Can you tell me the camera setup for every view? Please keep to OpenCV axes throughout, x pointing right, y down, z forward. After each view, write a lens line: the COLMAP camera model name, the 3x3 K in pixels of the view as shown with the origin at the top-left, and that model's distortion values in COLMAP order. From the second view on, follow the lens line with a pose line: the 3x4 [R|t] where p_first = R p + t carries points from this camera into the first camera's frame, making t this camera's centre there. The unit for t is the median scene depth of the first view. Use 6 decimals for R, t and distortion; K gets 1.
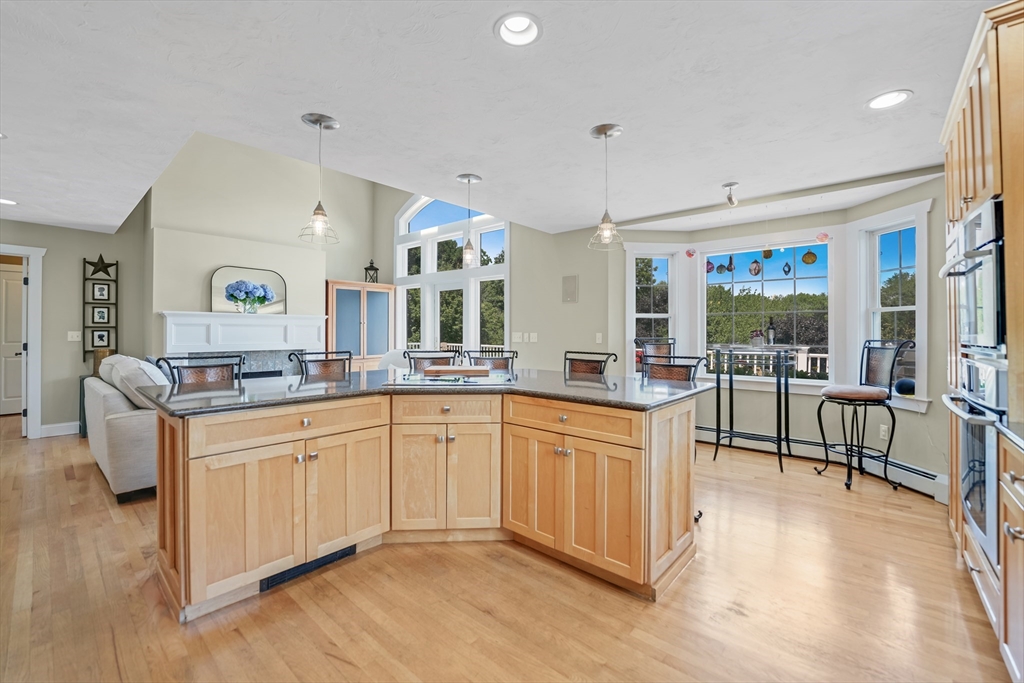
lens RADIAL K [[419.1, 0, 515.0], [0, 419.1, 331.2], [0, 0, 1]] dist [-0.031462, 0.004313]
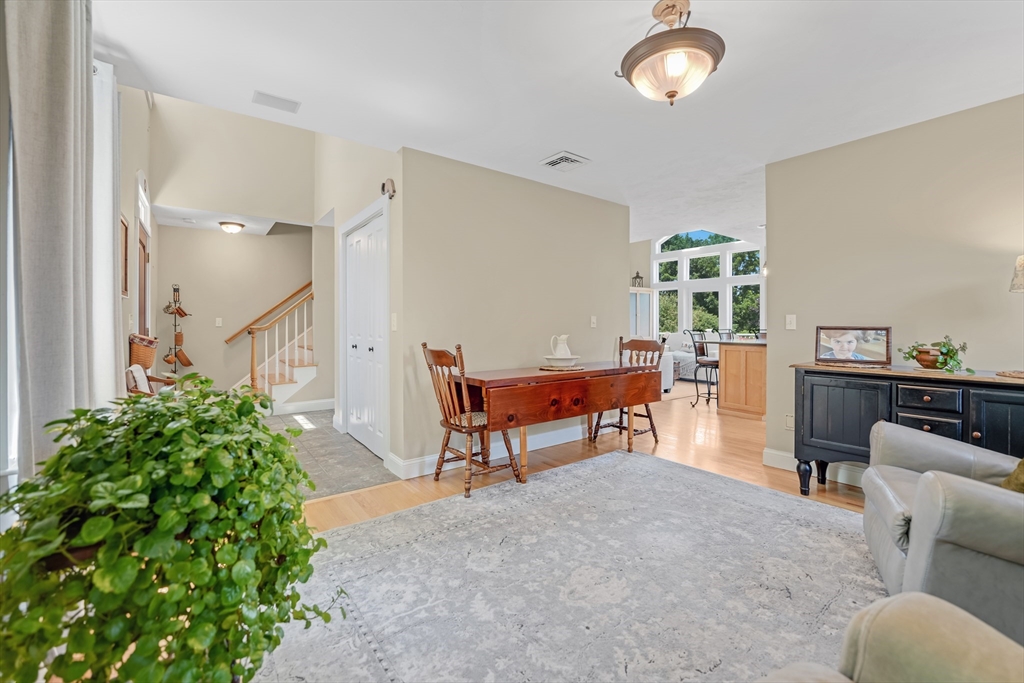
lens RADIAL K [[419.1, 0, 517.4], [0, 419.1, 335.6], [0, 0, 1]] dist [-0.031462, 0.004313]
pose [[0.975220, 0.000339, -0.221239, -0.615401], [0.005208, 0.999686, 0.024491, 0.016227], [0.221178, -0.025036, 0.974912, -0.707416]]
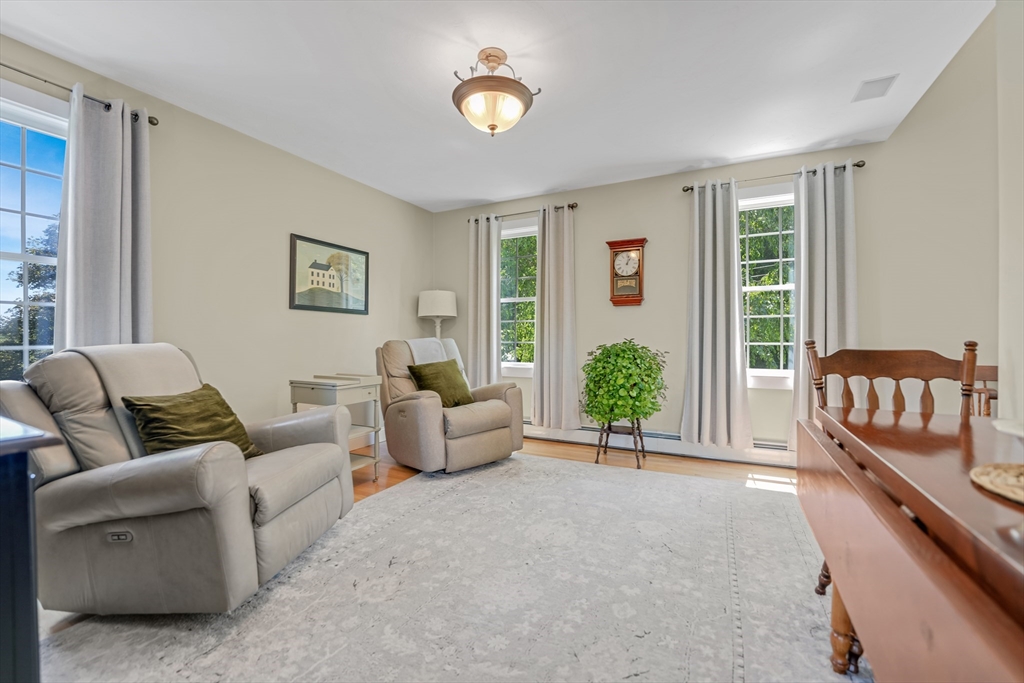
lens RADIAL K [[419.1, 0, 515.4], [0, 419.1, 343.1], [0, 0, 1]] dist [-0.031462, 0.004313]
pose [[-0.972415, -0.000573, -0.233256, -0.497531], [-0.003057, 0.999942, 0.010286, 0.039794], [0.233237, 0.010715, -0.972361, 0.017637]]
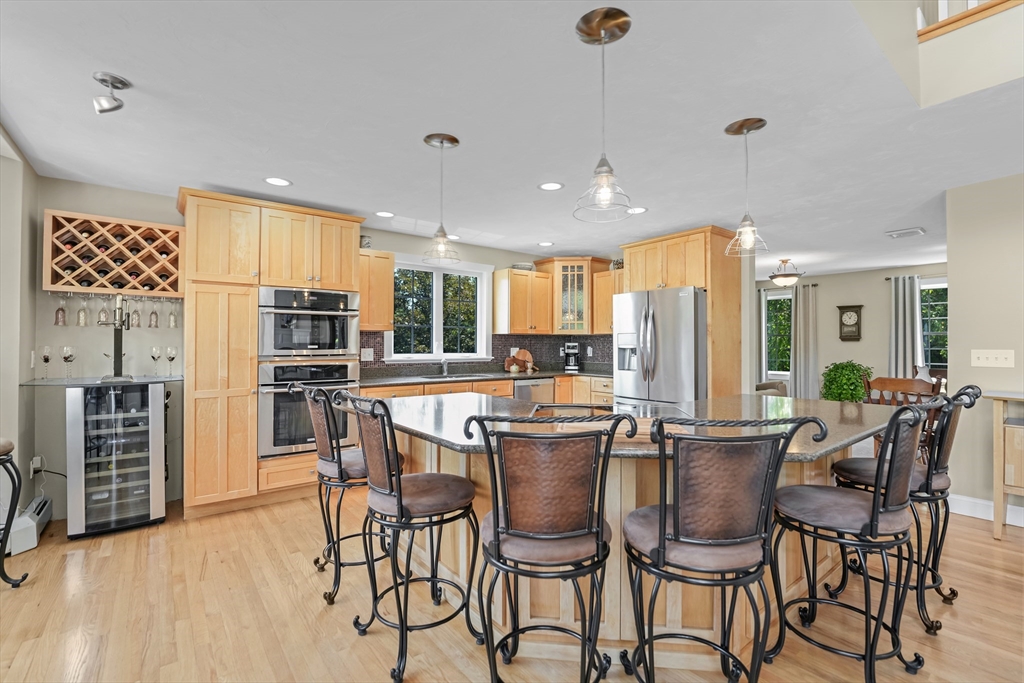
lens RADIAL K [[457.5, 0, 518.5], [0, 457.5, 342.9], [0, 0, 1]] dist [-0.020186, 0.001827]
pose [[-0.982041, -0.002190, 0.188657, -0.080568], [-0.003096, 0.999985, -0.004510, -0.005048], [-0.188644, -0.005013, -0.982033, 0.995504]]
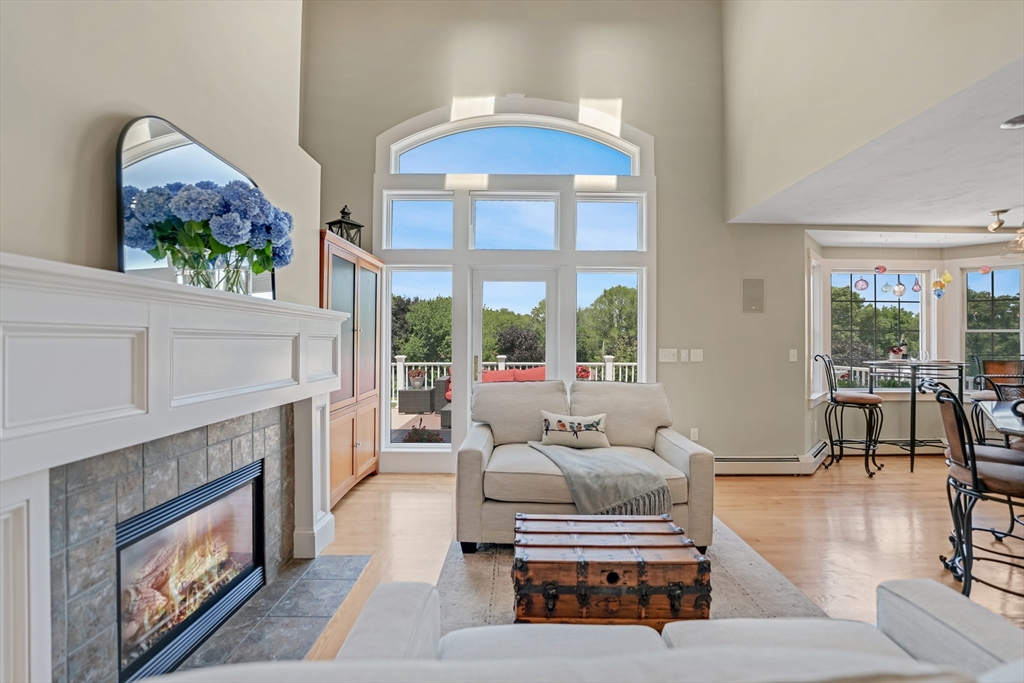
lens RADIAL K [[419.1, 0, 515.4], [0, 419.1, 343.0], [0, 0, 1]] dist [-0.031462, 0.004313]
pose [[0.763477, 0.000736, 0.645835, -0.738445], [-0.003628, 0.999988, 0.003149, -0.009597], [-0.645825, -0.004747, 0.763471, 0.681628]]
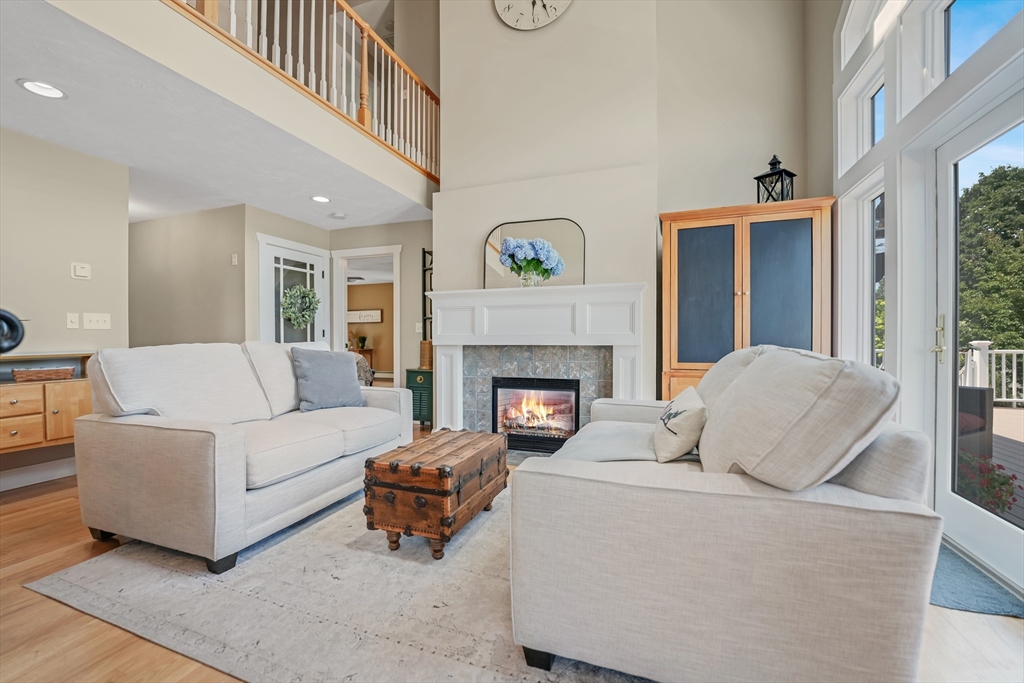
lens RADIAL K [[419.1, 0, 511.3], [0, 419.1, 353.3], [0, 0, 1]] dist [-0.031462, 0.004313]
pose [[0.354689, 0.026077, -0.934621, -0.026915], [0.003701, 0.999564, 0.029294, 0.044319], [0.934977, -0.013850, 0.354438, 0.809900]]
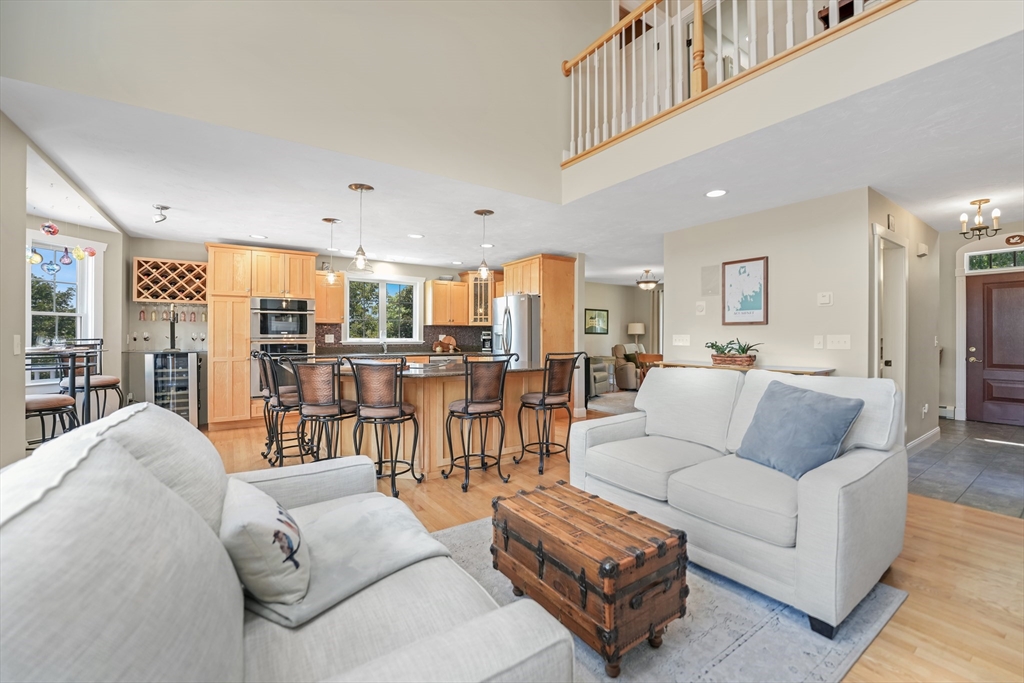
lens RADIAL K [[419.1, 0, 518.5], [0, 419.1, 338.0], [0, 0, 1]] dist [-0.031462, 0.004313]
pose [[-0.968221, -0.007018, 0.249997, -0.497703], [-0.005450, 0.999961, 0.006962, 0.001735], [-0.250036, 0.005378, -0.968222, 1.254546]]
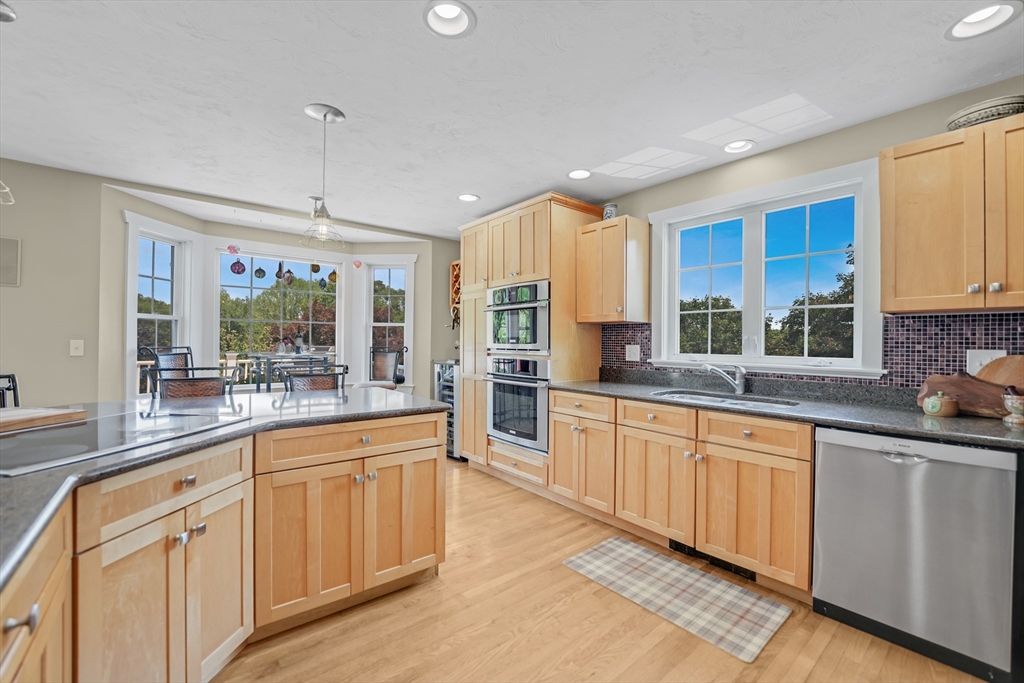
lens RADIAL K [[419.1, 0, 515.7], [0, 419.1, 341.6], [0, 0, 1]] dist [-0.031462, 0.004313]
pose [[0.165974, 0.000426, 0.986130, -0.286706], [-0.011906, 0.999928, 0.001572, -0.001227], [-0.986058, -0.012002, 0.165967, 0.222758]]
